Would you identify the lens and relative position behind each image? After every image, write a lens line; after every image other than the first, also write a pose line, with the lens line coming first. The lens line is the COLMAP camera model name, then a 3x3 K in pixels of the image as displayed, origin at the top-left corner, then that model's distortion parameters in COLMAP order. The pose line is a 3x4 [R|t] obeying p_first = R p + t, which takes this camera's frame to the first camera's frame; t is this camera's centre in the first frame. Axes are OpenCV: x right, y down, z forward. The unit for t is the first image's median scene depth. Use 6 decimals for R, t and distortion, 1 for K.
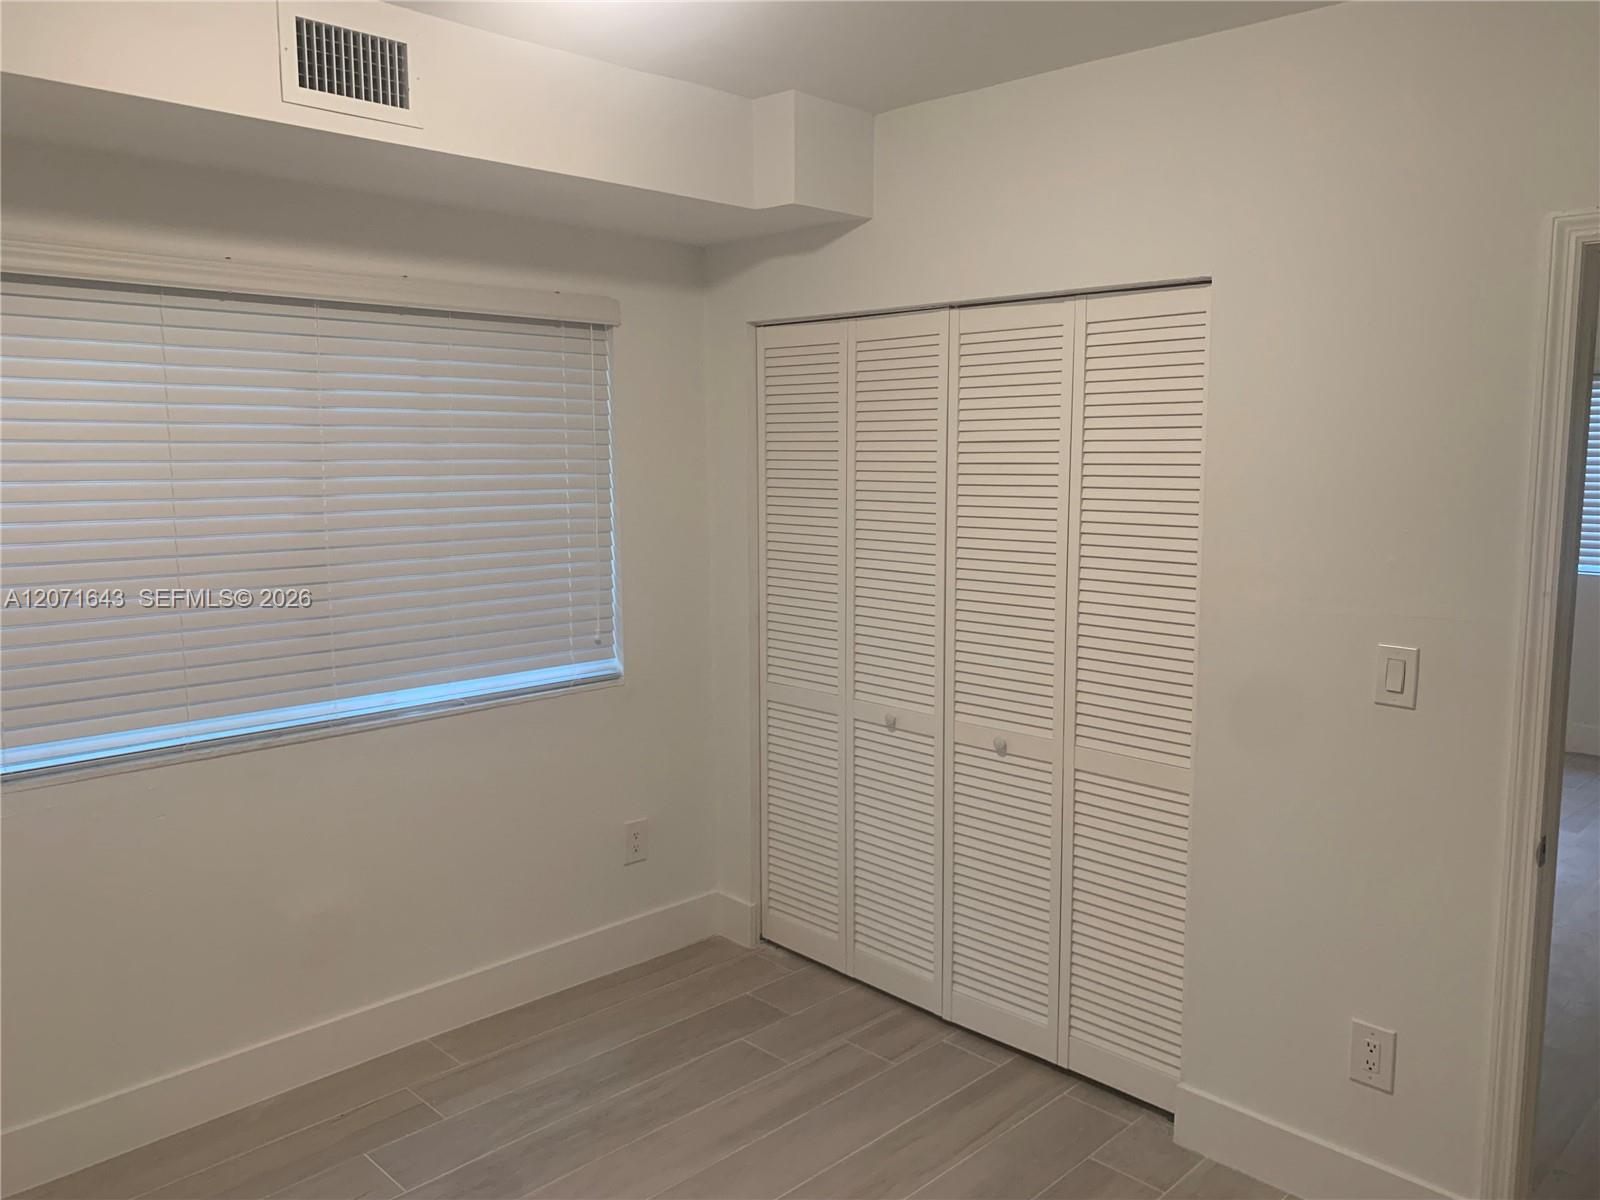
lens RADIAL K [[1214.3, 0, 784.6], [0, 1214.3, 593.8], [0, 0, 1]] dist [0.006207, -0.004314]
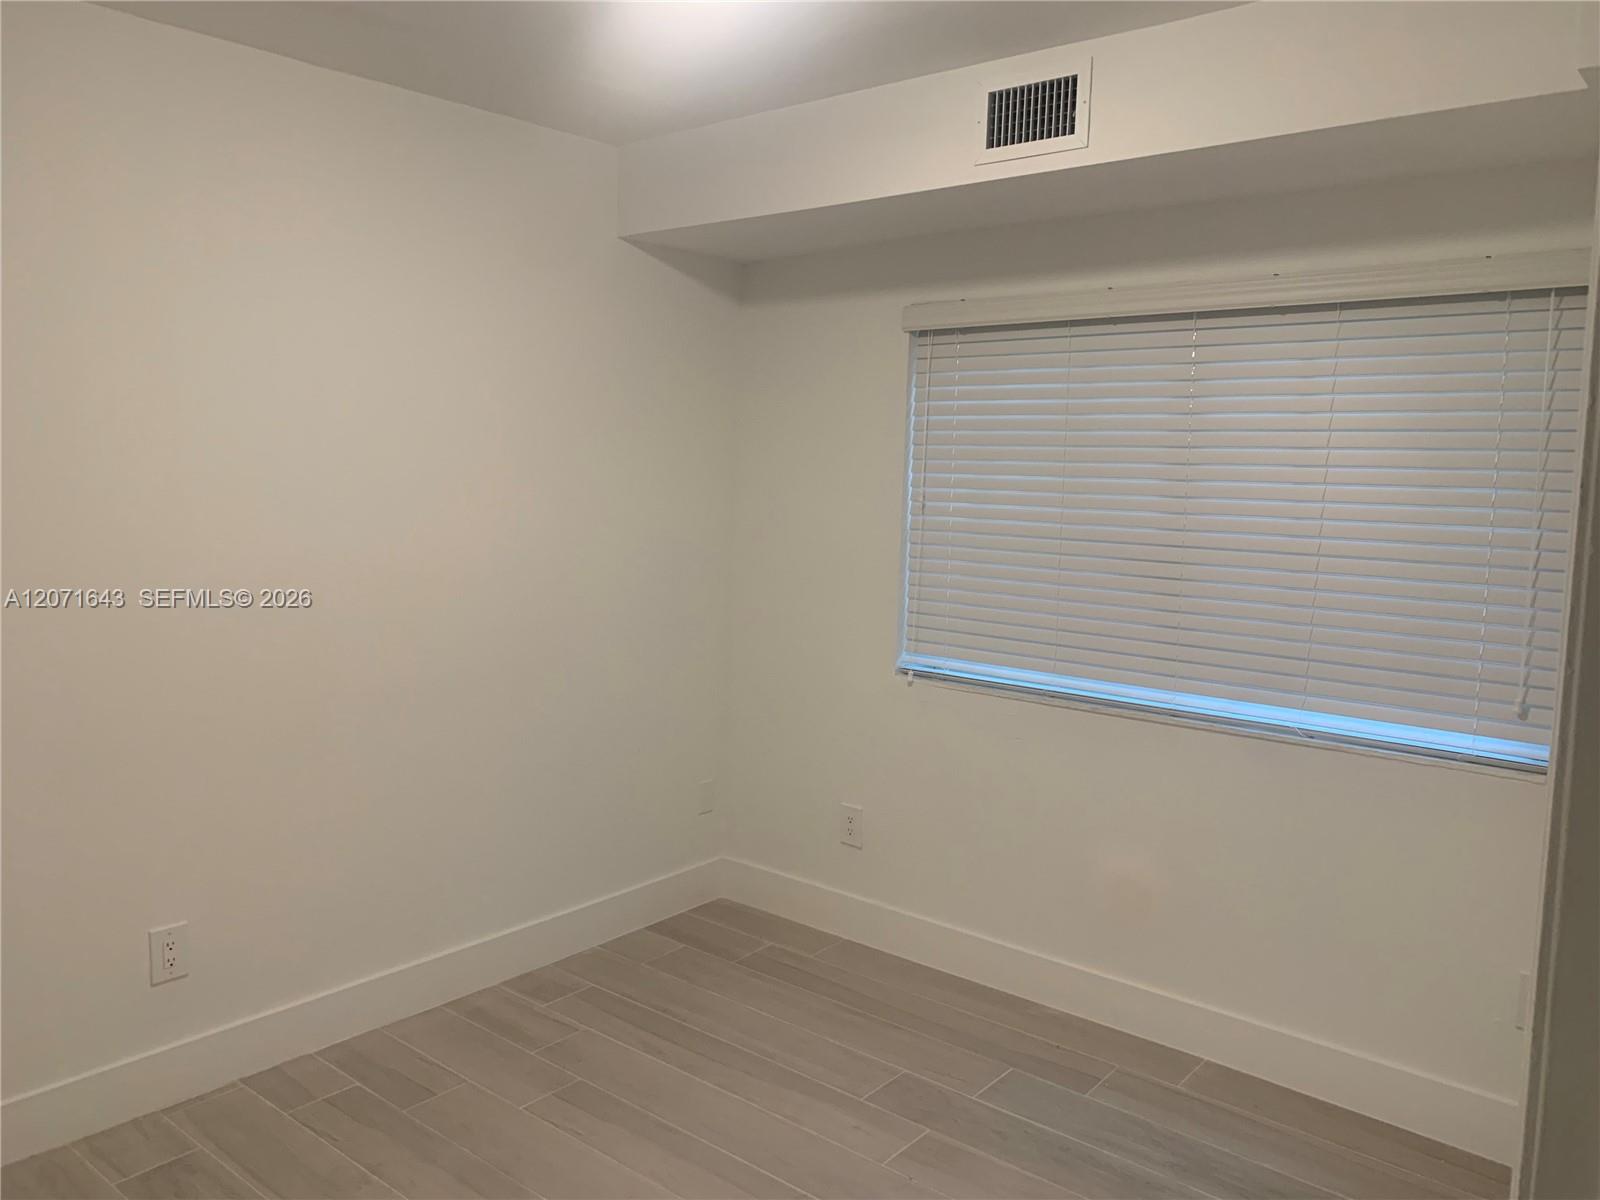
lens RADIAL K [[1214.3, 0, 784.6], [0, 1214.3, 593.8], [0, 0, 1]] dist [0.006207, -0.004314]
pose [[0.102852, 0.114680, -0.988064, 0.659303], [-0.139733, 0.985147, 0.099797, -0.056133], [0.984833, 0.127801, 0.117349, 0.564828]]
